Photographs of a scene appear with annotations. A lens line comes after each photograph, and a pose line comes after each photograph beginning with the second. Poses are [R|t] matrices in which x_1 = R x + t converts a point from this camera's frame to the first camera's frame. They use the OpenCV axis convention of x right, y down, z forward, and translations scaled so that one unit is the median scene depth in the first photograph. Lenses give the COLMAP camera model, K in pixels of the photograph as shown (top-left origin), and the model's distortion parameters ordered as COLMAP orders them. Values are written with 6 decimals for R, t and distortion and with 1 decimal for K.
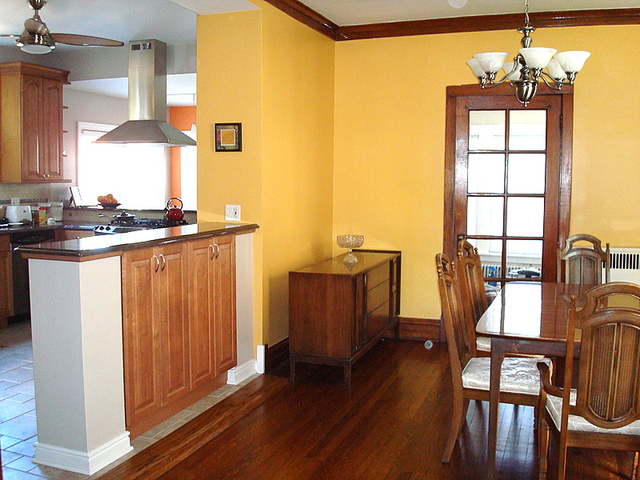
lens RADIAL K [[664.1, 0, 320.3], [0, 664.1, 243.5], [0, 0, 1]] dist [-0.117520, 0.000000]
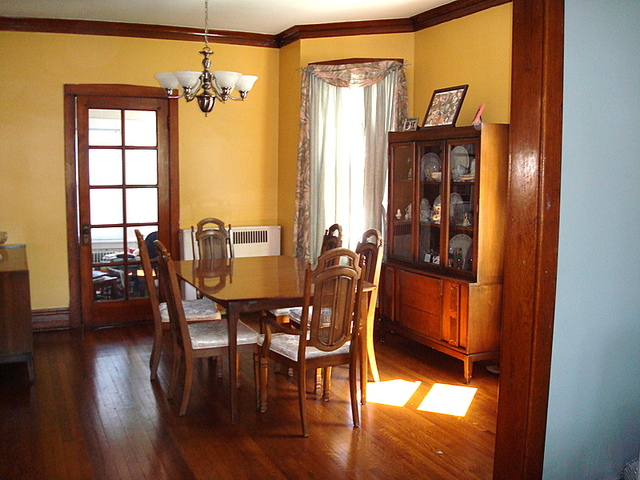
lens RADIAL K [[664.1, 0, 321.4], [0, 664.1, 237.8], [0, 0, 1]] dist [-0.117520, 0.000000]
pose [[0.713377, -0.072298, 0.697041, -0.261849], [0.062300, 0.997268, 0.039677, -0.011073], [-0.698006, 0.015121, 0.715933, -0.021257]]
